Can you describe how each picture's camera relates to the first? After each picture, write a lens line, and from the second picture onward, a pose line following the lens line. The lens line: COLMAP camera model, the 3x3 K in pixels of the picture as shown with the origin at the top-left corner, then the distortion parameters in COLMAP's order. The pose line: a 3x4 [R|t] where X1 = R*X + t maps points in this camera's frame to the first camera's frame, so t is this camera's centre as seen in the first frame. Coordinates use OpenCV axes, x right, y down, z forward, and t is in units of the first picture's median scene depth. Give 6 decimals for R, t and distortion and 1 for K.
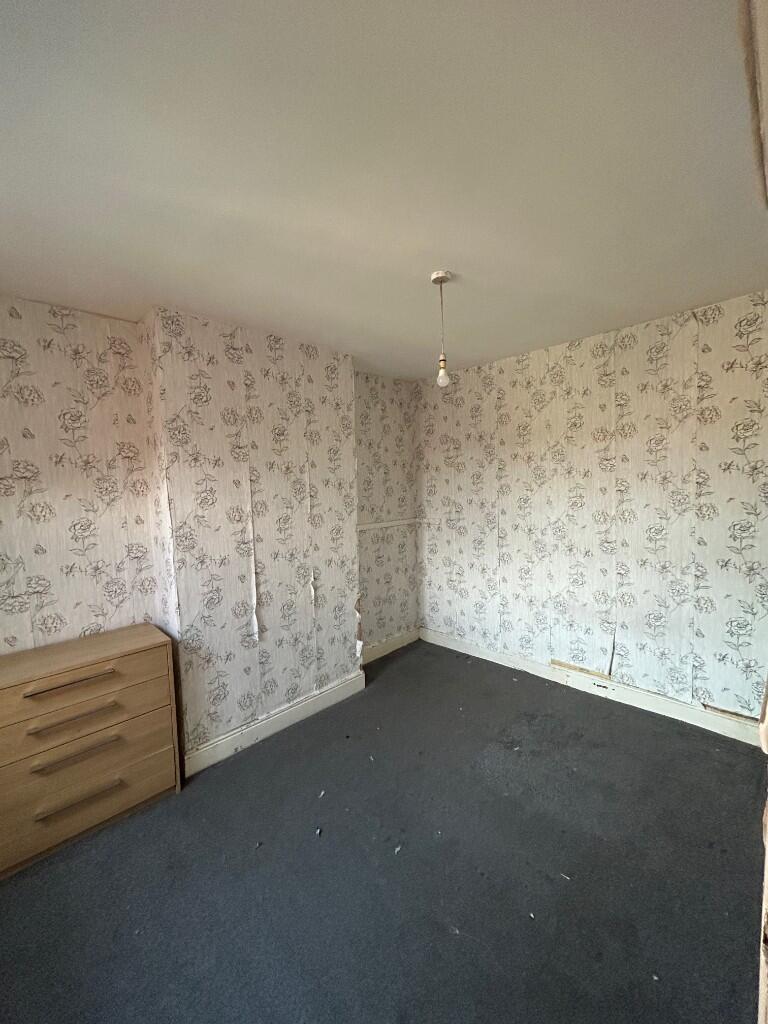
lens RADIAL K [[409.7, 0, 385.9], [0, 409.7, 510.8], [0, 0, 1]] dist [0.001948, 0.000586]
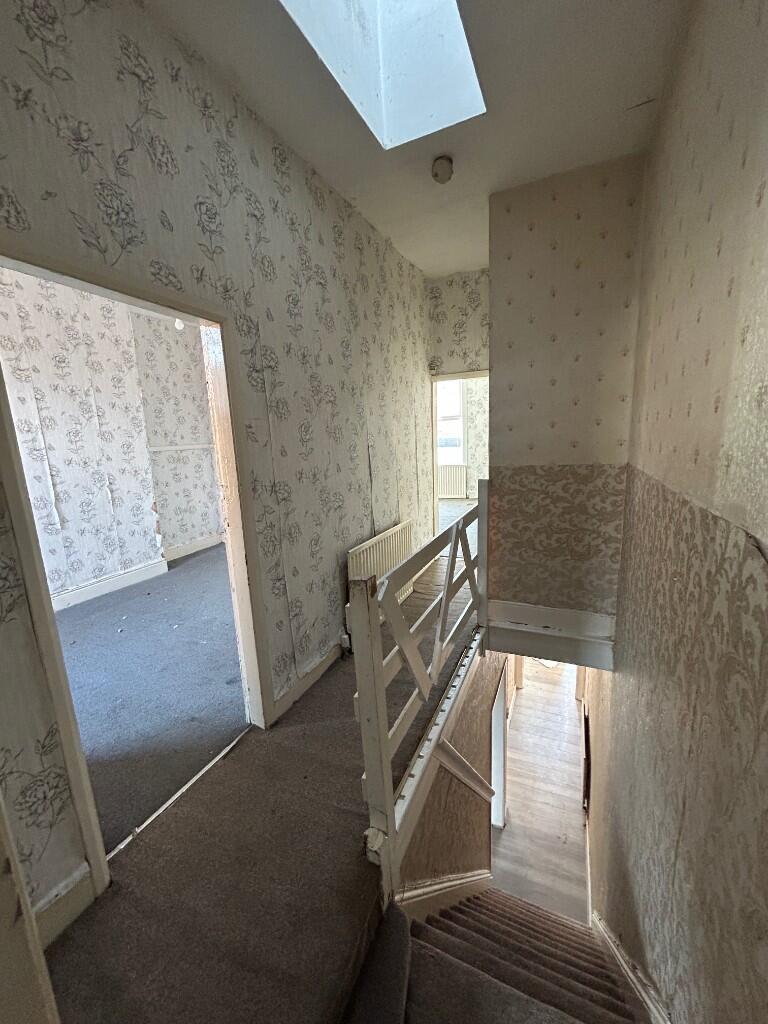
lens RADIAL K [[409.7, 0, 383.2], [0, 409.7, 512.9], [0, 0, 1]] dist [0.001948, 0.000586]
pose [[0.935100, -0.072894, 0.346806, 0.168277], [0.034453, 0.992681, 0.115751, 0.140029], [-0.352705, -0.096291, 0.930767, -0.479644]]
